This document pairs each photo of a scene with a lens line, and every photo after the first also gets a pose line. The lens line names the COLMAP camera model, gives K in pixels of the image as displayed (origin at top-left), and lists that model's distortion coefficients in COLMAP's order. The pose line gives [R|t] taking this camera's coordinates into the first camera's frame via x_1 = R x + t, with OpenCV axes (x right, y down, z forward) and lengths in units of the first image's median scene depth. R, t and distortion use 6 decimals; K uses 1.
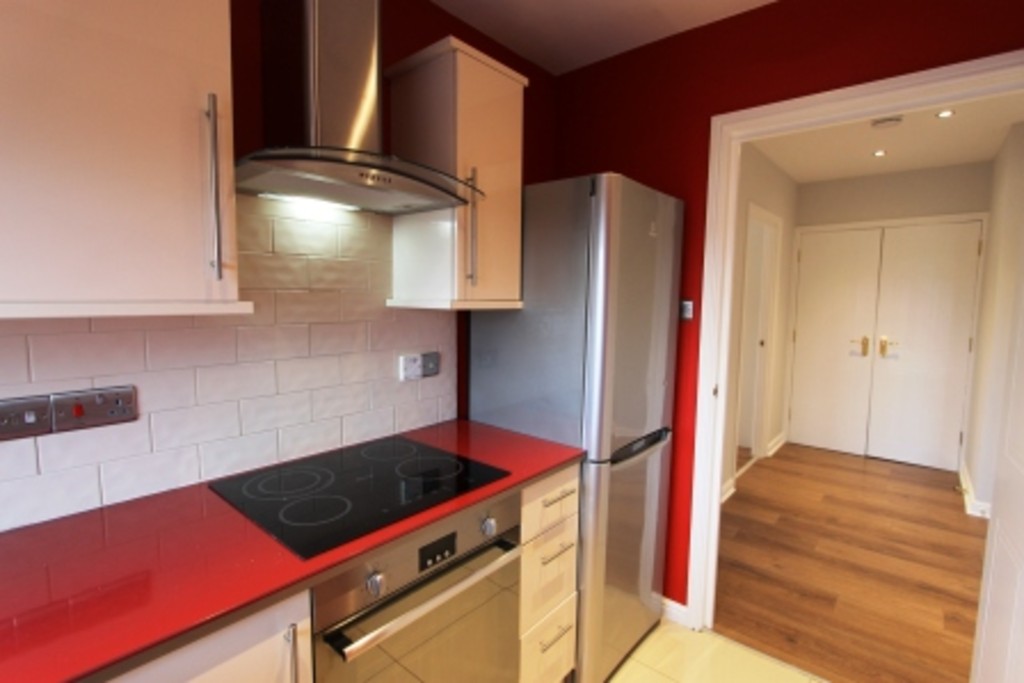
lens RADIAL K [[473.5, 0, 478.5], [0, 473.5, 341.7], [0, 0, 1]] dist [-0.044874, -0.000214]
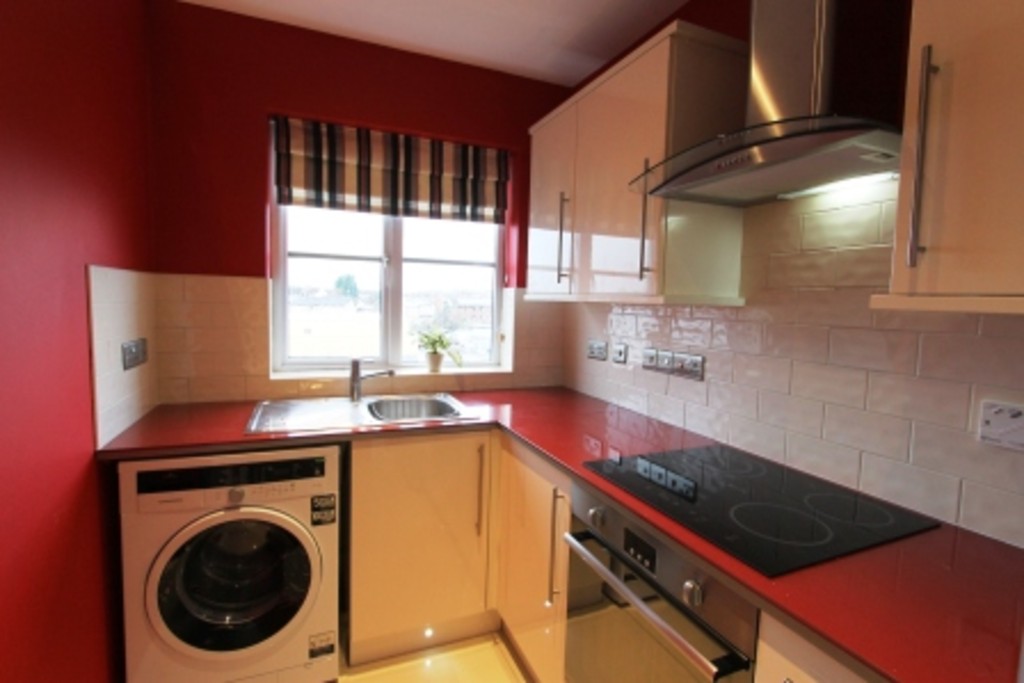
lens RADIAL K [[489.3, 0, 517.2], [0, 489.3, 319.3], [0, 0, 1]] dist [-0.033170, -0.000168]
pose [[-0.417931, 0.016895, -0.908322, 0.716646], [-0.106133, 0.992073, 0.067286, -0.051124], [0.902258, 0.124524, -0.412825, 0.876194]]
